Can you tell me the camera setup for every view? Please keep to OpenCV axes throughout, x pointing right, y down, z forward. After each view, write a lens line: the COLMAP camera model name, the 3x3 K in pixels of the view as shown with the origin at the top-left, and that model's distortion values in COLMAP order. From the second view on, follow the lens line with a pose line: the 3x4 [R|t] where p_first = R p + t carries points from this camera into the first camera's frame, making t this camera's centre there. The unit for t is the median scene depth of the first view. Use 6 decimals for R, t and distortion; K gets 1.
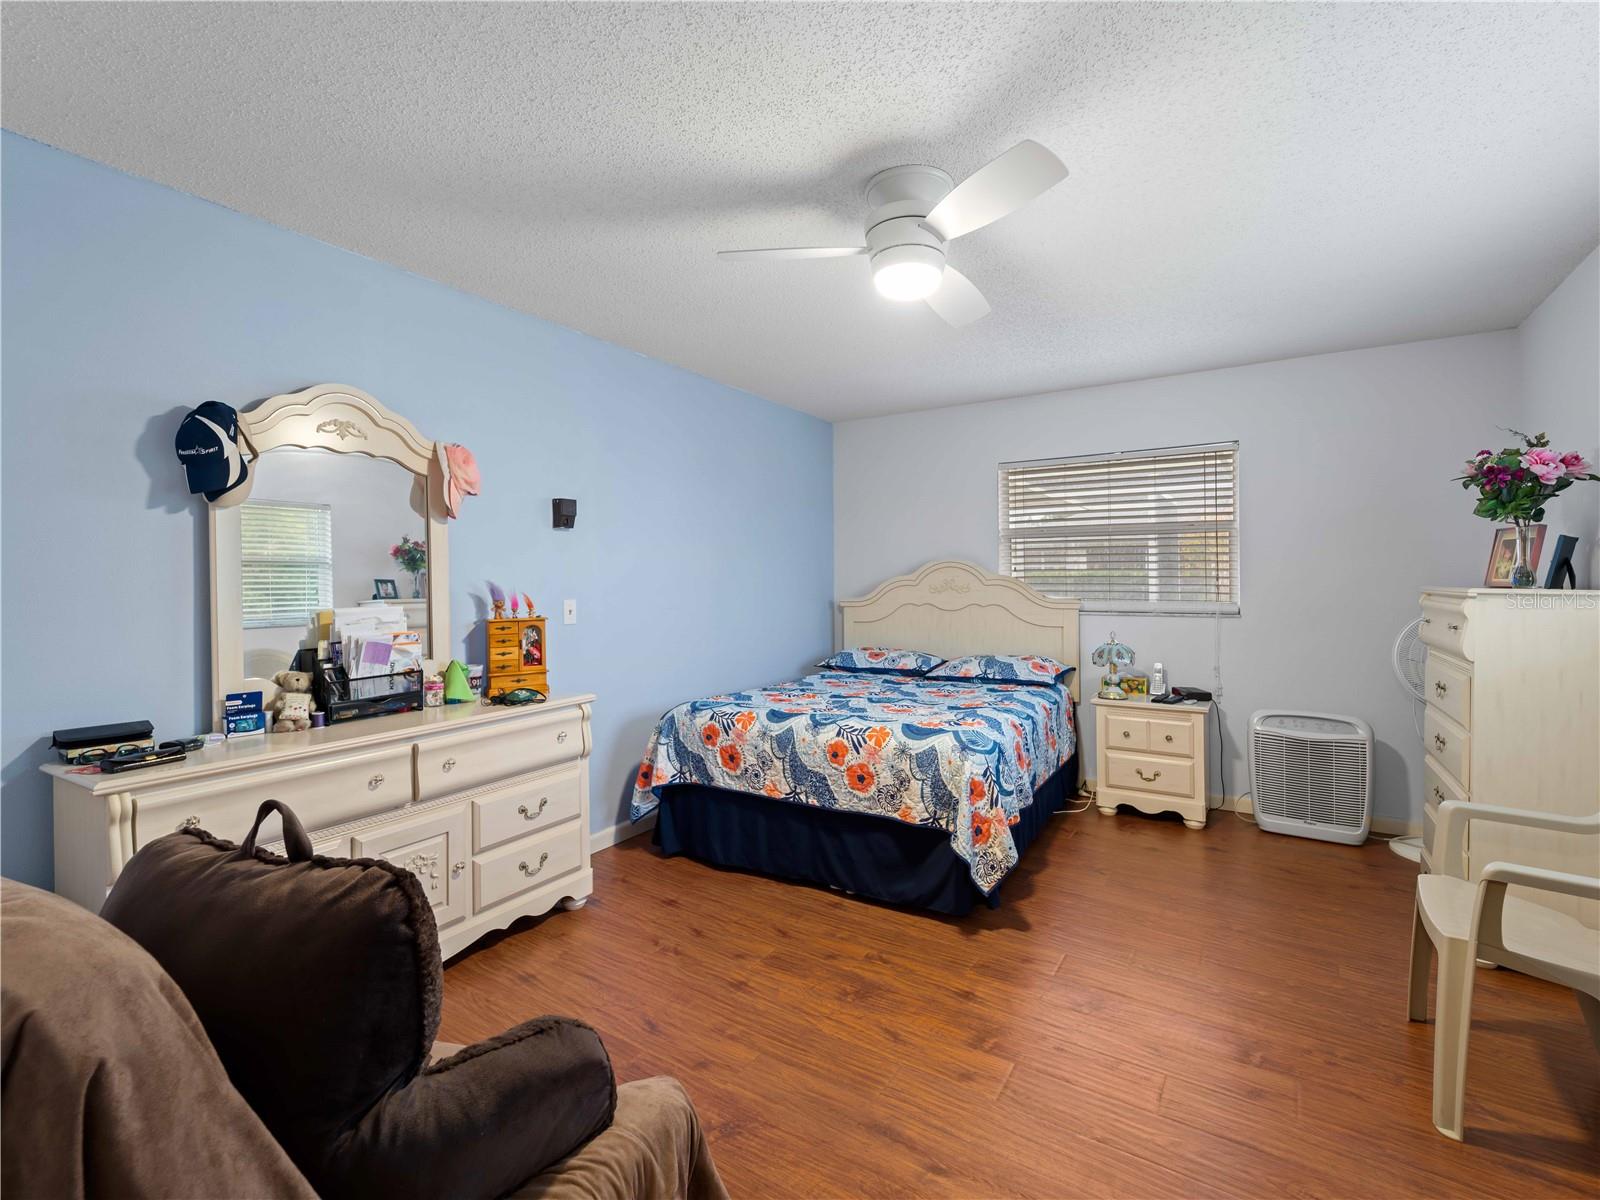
lens RADIAL K [[721.7, 0, 807.9], [0, 721.7, 569.7], [0, 0, 1]] dist [0.004155, -0.001815]
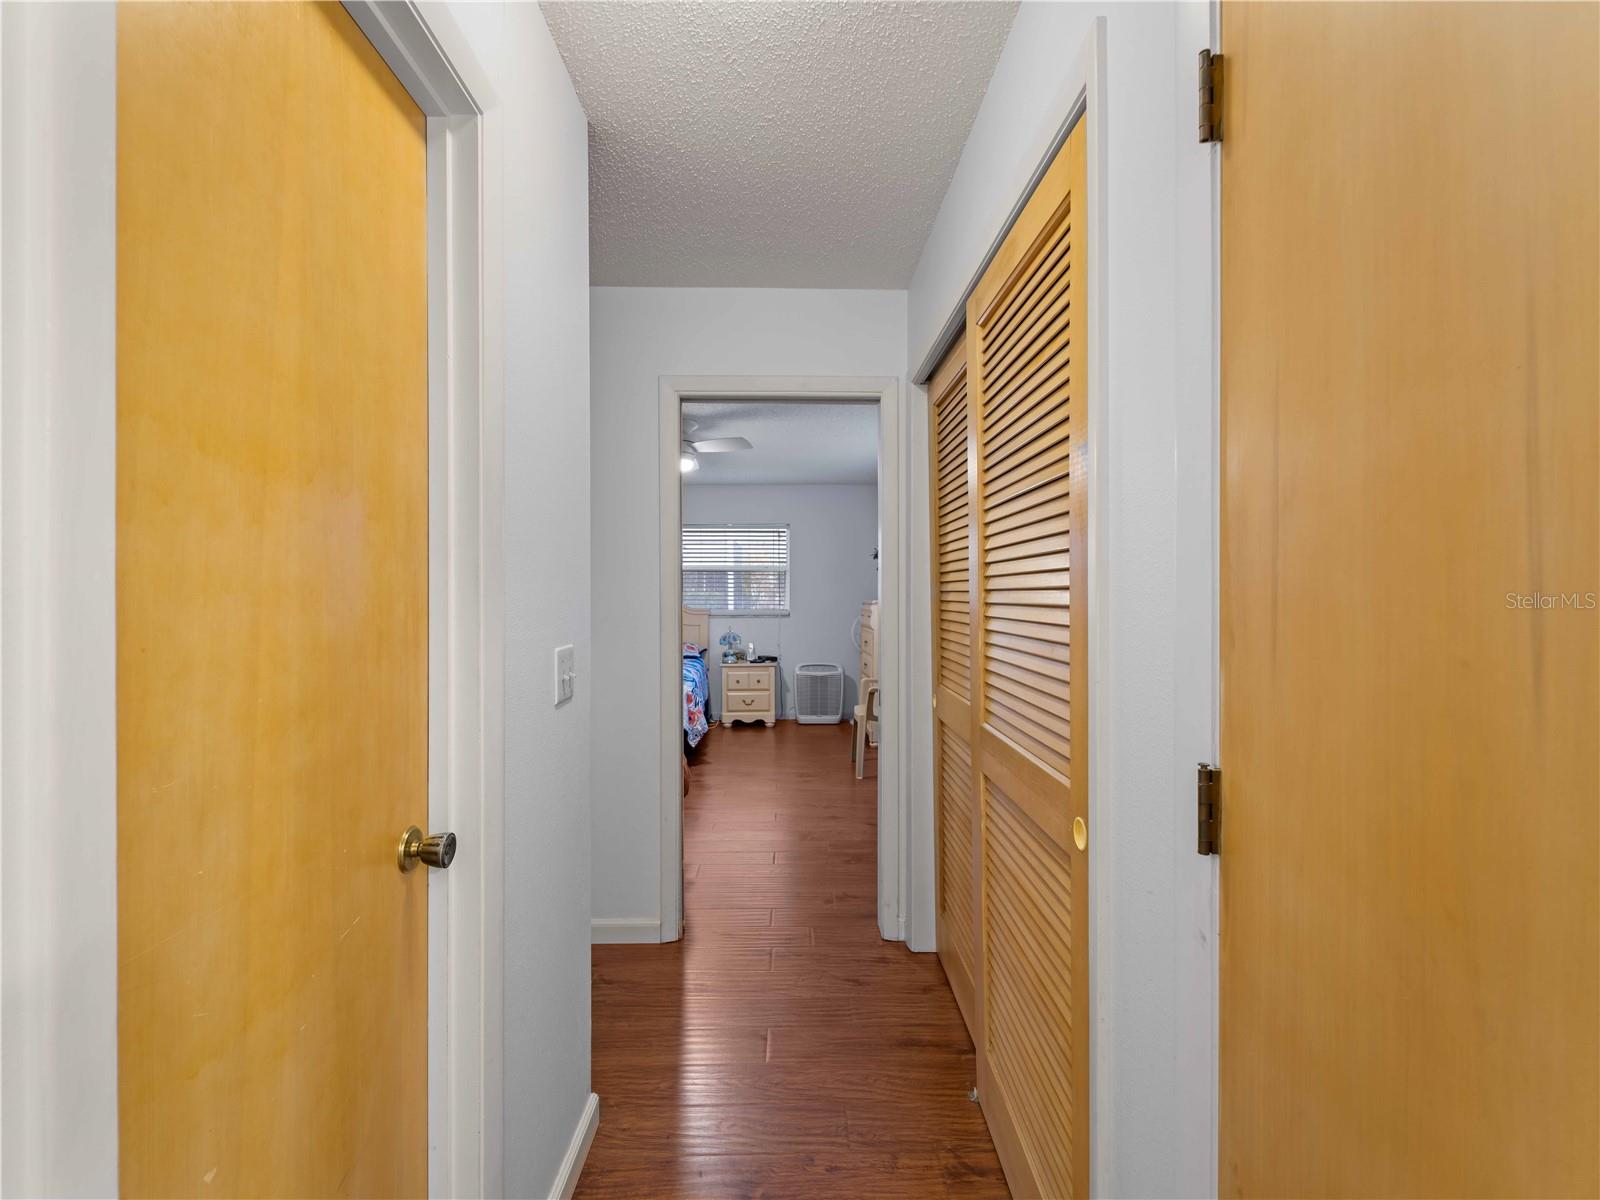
lens RADIAL K [[721.7, 0, 802.7], [0, 721.7, 596.9], [0, 0, 1]] dist [0.004155, -0.001815]
pose [[0.831057, 0.001547, 0.556186, -0.448925], [-0.009599, 0.999887, 0.011561, -0.010051], [-0.556105, -0.014947, 0.830978, -0.621790]]
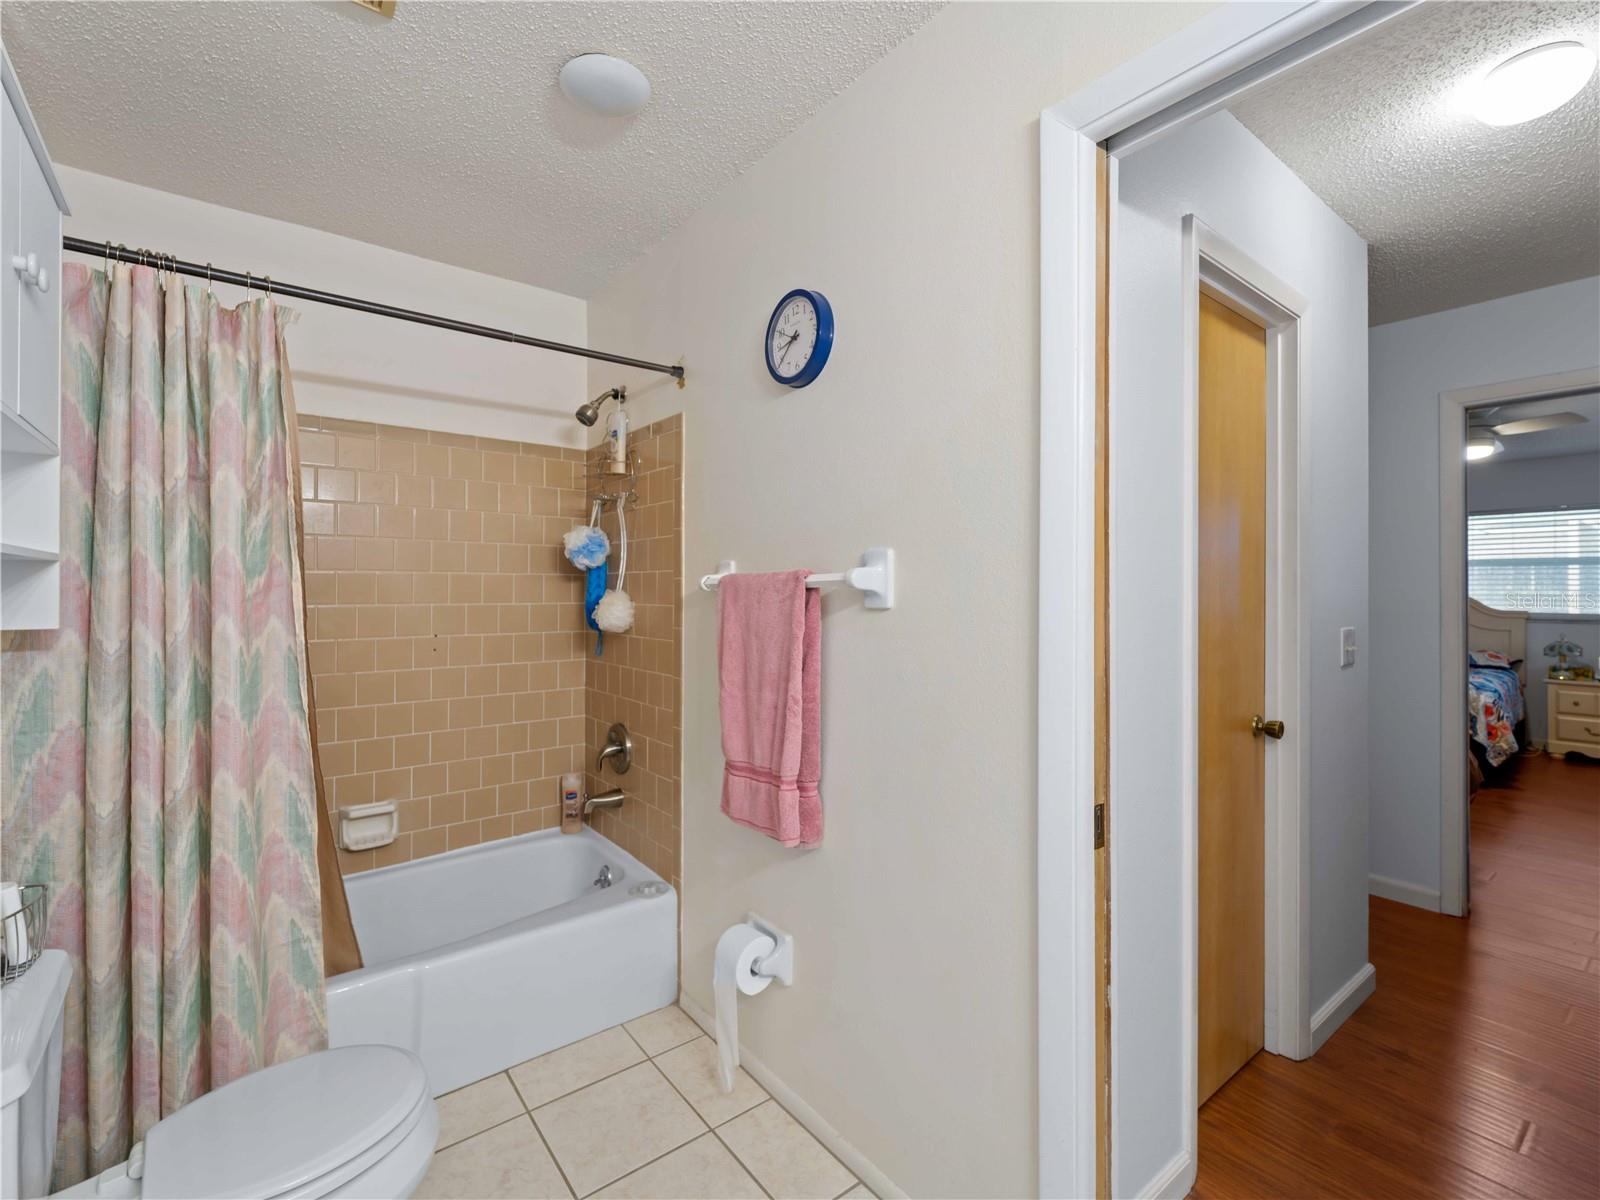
lens RADIAL K [[721.7, 0, 793.9], [0, 721.7, 591.3], [0, 0, 1]] dist [0.004155, -0.001815]
pose [[0.941248, 0.005214, -0.337676, -0.561223], [-0.001657, 0.999940, 0.010821, -0.011800], [0.337712, -0.009626, 0.941200, -0.918888]]
